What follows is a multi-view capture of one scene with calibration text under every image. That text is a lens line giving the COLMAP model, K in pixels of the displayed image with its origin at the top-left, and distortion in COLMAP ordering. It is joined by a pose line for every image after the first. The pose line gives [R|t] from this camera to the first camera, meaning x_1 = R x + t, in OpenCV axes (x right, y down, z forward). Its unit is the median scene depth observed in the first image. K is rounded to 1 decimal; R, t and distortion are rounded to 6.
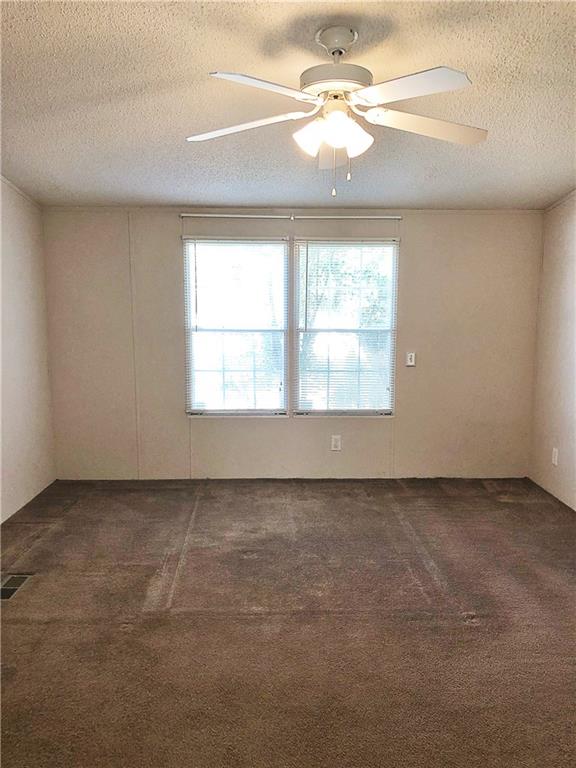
lens RADIAL K [[634.9, 0, 288.0], [0, 634.9, 384.0], [0, 0, 1]] dist [0.006603, 0.000847]
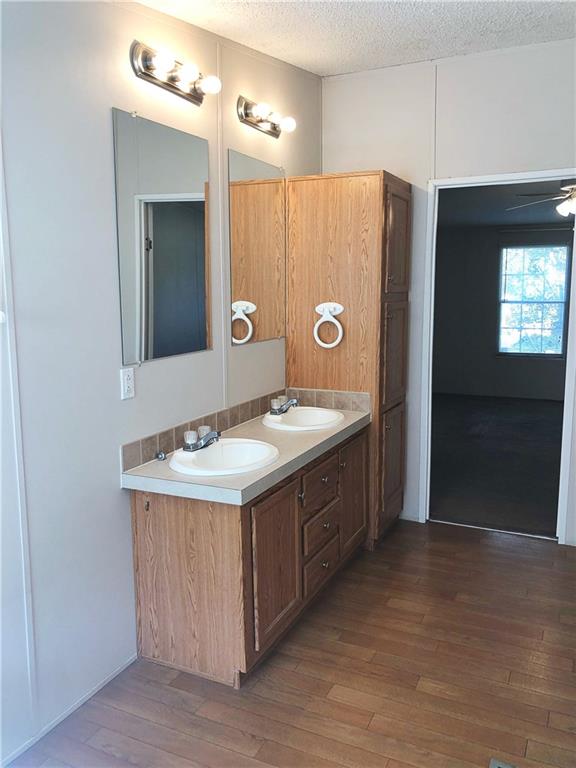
lens RADIAL K [[634.9, 0, 288.0], [0, 634.9, 384.0], [0, 0, 1]] dist [0.006603, 0.000847]
pose [[0.888193, 0.055636, -0.456089, 0.152645], [-0.045738, 0.998417, 0.032720, 0.119553], [0.457188, -0.008201, 0.889332, -0.933848]]
